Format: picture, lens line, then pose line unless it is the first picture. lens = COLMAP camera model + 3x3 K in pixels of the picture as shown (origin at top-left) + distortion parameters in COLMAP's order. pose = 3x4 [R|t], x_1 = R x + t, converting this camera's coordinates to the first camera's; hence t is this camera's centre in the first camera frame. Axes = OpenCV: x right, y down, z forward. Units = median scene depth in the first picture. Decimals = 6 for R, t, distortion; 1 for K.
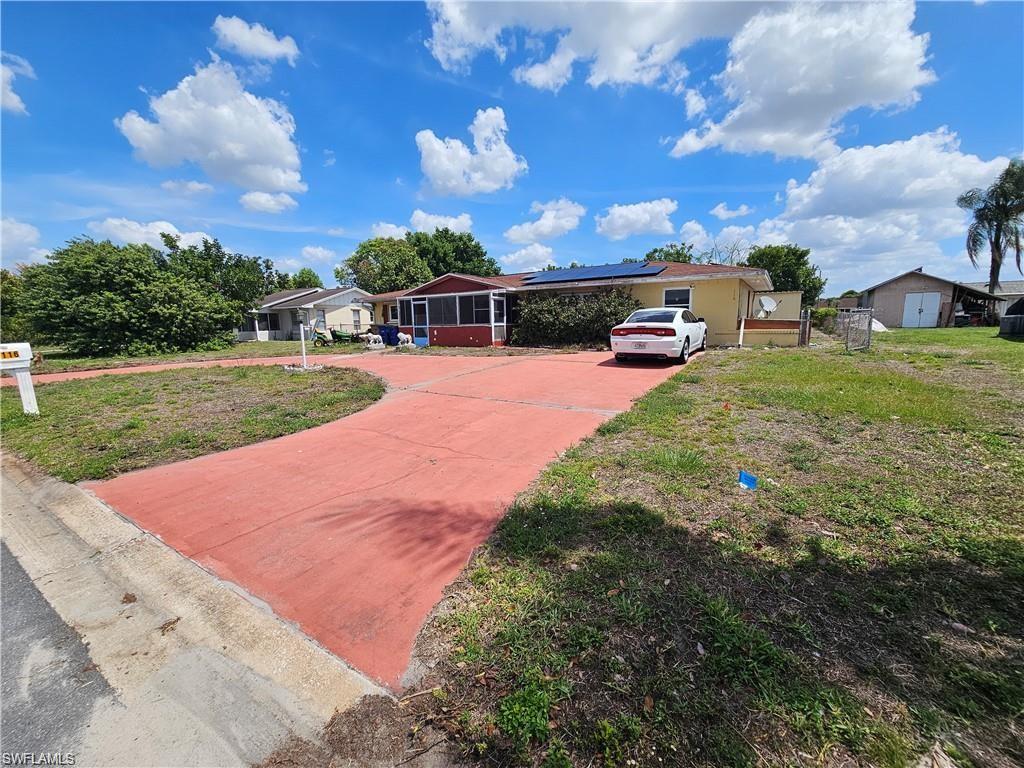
lens RADIAL K [[416.4, 0, 512.0], [0, 416.4, 384.0], [0, 0, 1]] dist [-0.017347, 0.000061]
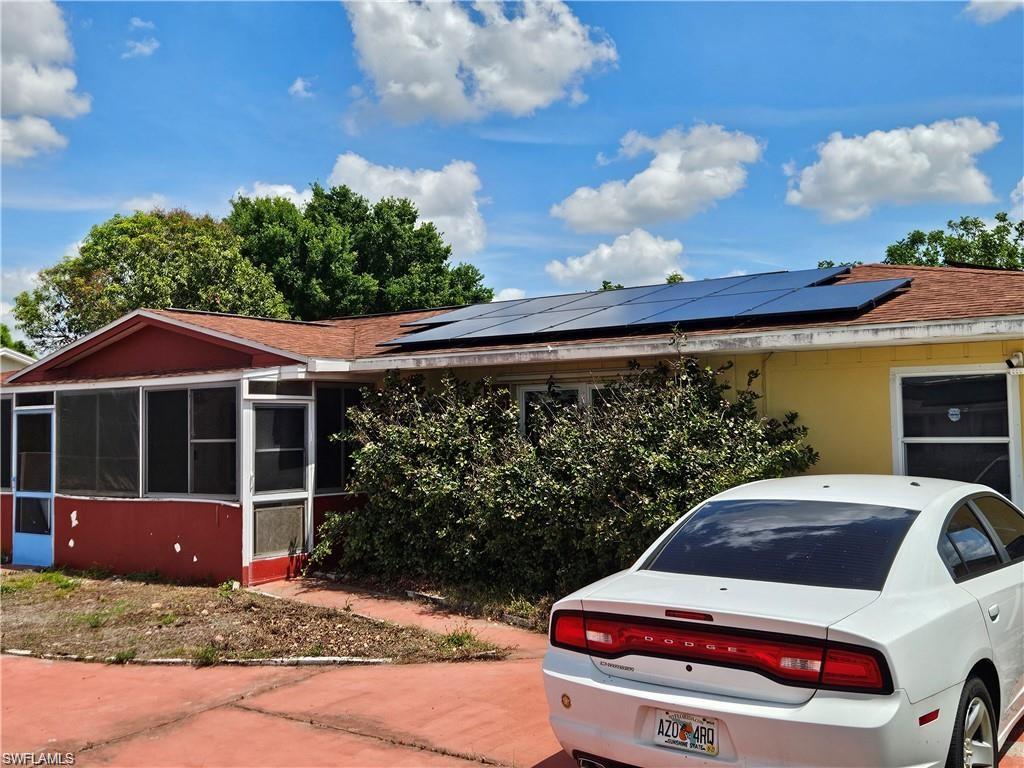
lens RADIAL K [[1059.1, 0, 512.0], [0, 1059.1, 384.0], [0, 0, 1]] dist [0.012744, 0.004217]
pose [[0.997384, 0.003218, -0.072207, 0.066733], [-0.016460, 0.982872, -0.183553, -0.037182], [0.070380, 0.184261, 0.980354, 0.134887]]
